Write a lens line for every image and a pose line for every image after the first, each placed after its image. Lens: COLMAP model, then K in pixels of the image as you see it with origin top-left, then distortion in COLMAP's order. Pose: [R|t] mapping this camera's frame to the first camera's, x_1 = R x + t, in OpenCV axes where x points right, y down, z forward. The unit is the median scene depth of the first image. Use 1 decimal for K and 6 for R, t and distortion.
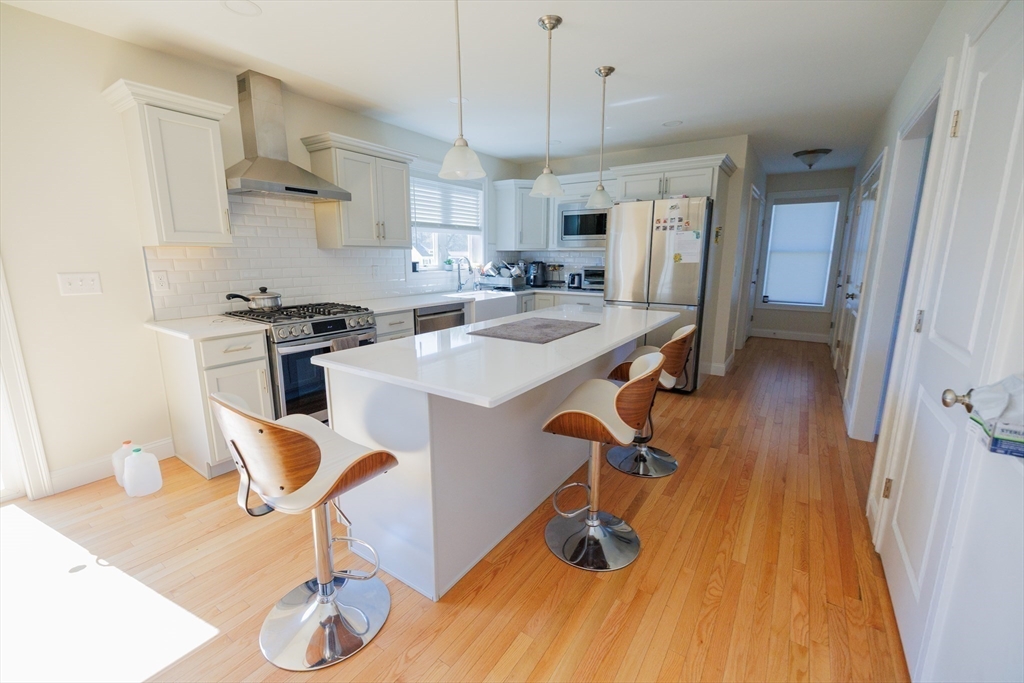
lens RADIAL K [[428.4, 0, 512.0], [0, 428.4, 341.5], [0, 0, 1]] dist [-0.001567, -0.000002]
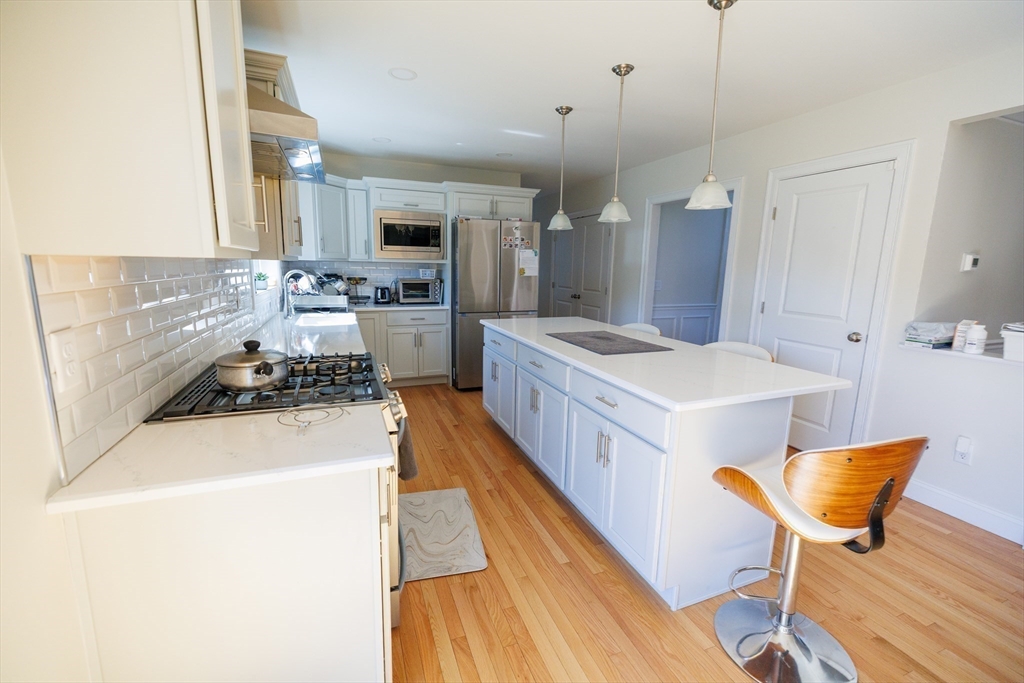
lens RADIAL K [[428.4, 0, 512.0], [0, 428.4, 341.5], [0, 0, 1]] dist [-0.001567, -0.000002]
pose [[0.563660, -0.136200, 0.814700, -0.607748], [0.145956, 0.987215, 0.064059, -0.085472], [-0.813009, 0.082803, 0.576333, 0.359930]]
